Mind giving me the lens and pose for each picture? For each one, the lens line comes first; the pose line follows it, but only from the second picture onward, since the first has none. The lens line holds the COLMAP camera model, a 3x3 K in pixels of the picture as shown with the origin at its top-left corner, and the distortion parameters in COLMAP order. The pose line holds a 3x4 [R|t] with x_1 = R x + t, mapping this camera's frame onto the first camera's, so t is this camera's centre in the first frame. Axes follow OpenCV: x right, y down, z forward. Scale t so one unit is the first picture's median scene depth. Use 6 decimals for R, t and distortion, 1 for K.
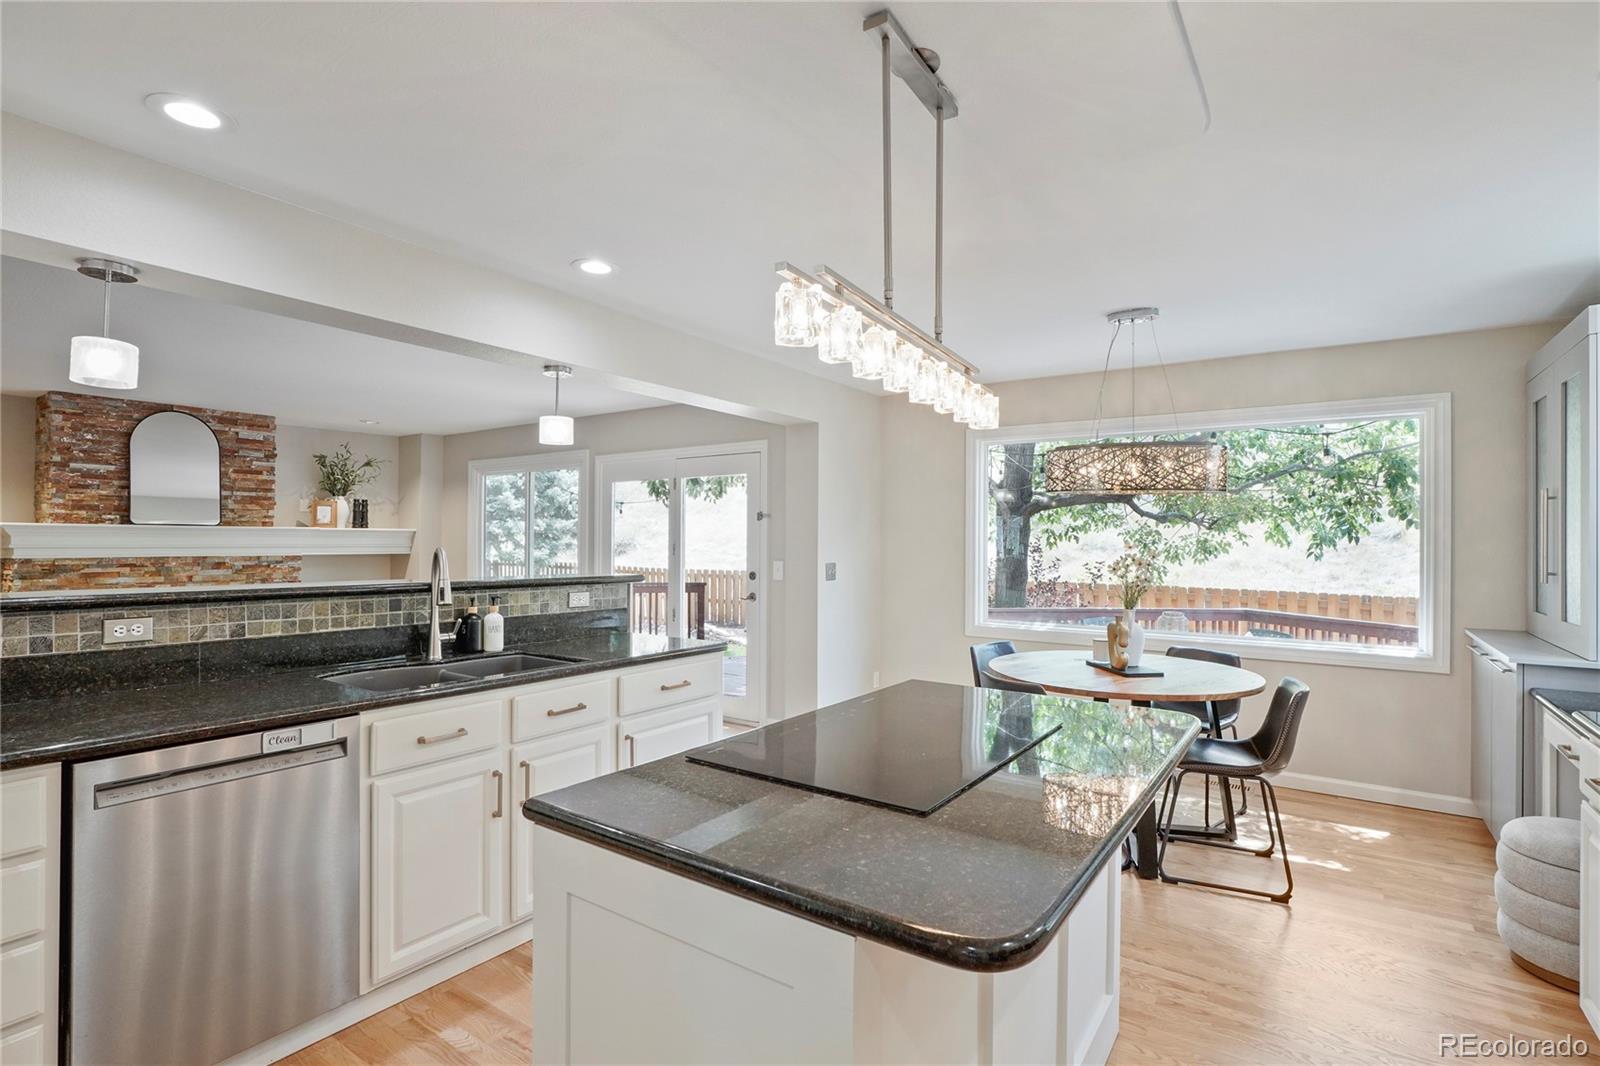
lens RADIAL K [[777.1, 0, 787.2], [0, 777.1, 534.3], [0, 0, 1]] dist [-0.012419, 0.007161]
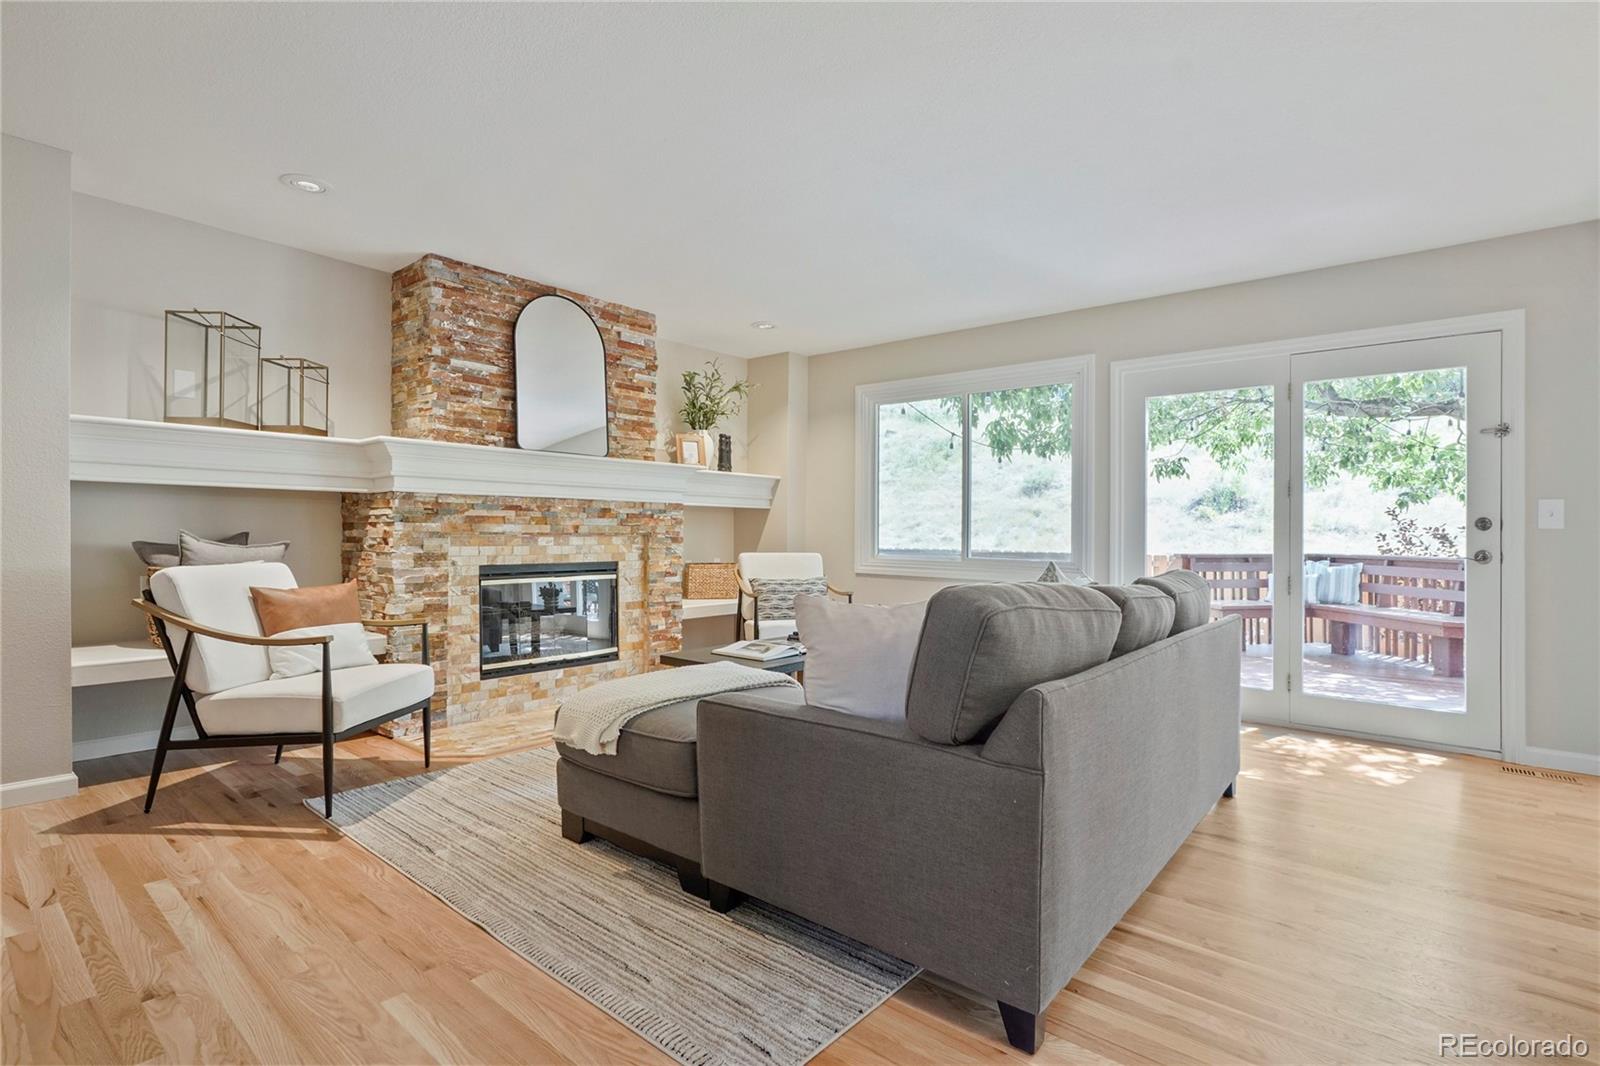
lens RADIAL K [[777.1, 0, 809.8], [0, 777.1, 533.2], [0, 0, 1]] dist [-0.012419, 0.007161]
pose [[0.997135, 0.005764, -0.075422, -0.517696], [-0.004565, 0.999861, 0.016063, 0.050135], [0.075504, -0.015673, 0.997022, 0.302707]]
